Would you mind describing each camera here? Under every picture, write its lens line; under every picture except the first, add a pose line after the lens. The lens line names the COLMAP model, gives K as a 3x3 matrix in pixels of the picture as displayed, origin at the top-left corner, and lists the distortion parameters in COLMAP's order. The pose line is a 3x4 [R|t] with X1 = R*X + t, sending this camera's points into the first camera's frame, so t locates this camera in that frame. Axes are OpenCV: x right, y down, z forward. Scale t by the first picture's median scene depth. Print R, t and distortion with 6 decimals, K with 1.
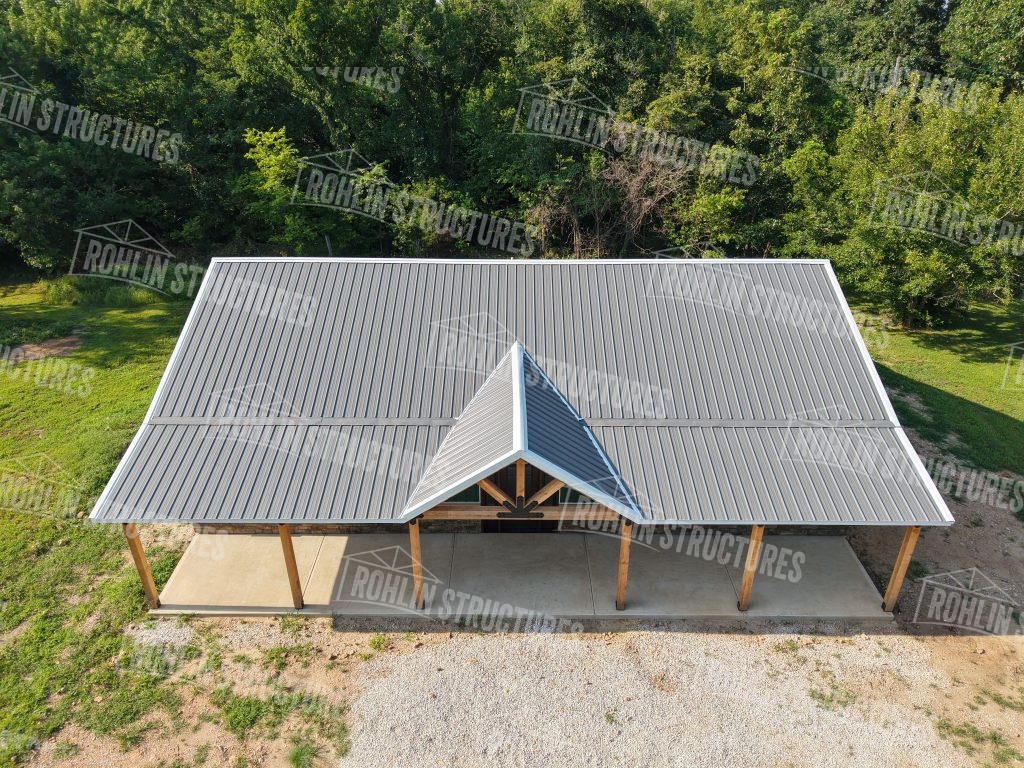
lens RADIAL K [[719.6, 0, 511.7], [0, 719.6, 384.6], [0, 0, 1]] dist [0.000939, 0.004375]
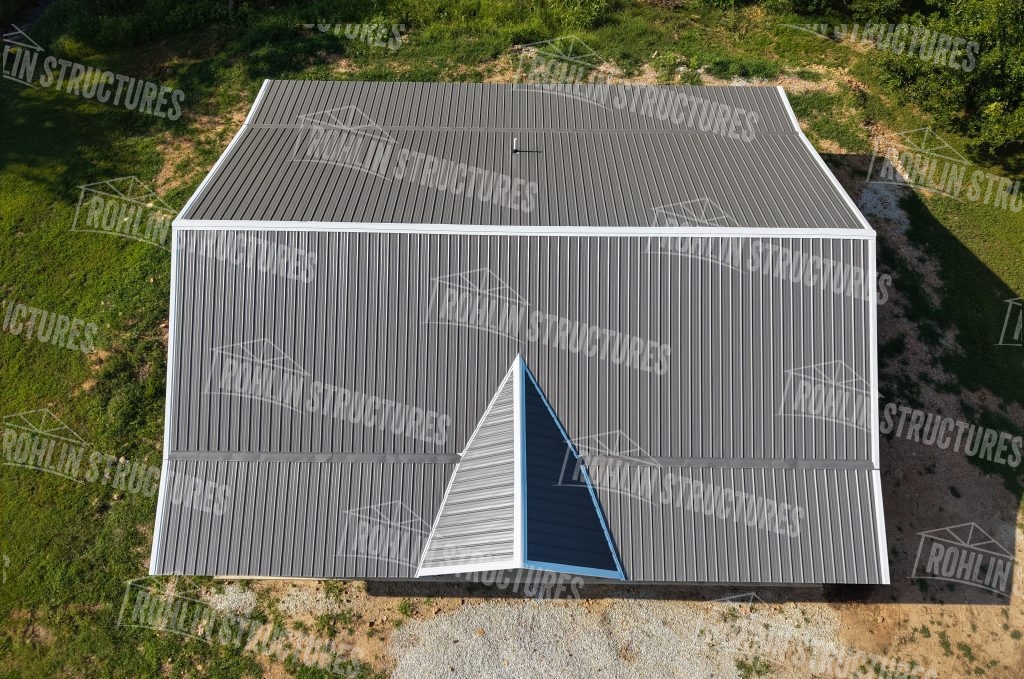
lens RADIAL K [[712.0, 0, 508.0], [0, 712.0, 337.5], [0, 0, 1]] dist [0.012987, -0.011552]
pose [[0.999963, 0.008502, 0.001030, -0.010840], [-0.007354, 0.790845, 0.611972, -0.780819], [0.004389, -0.611958, 0.790878, 0.304178]]
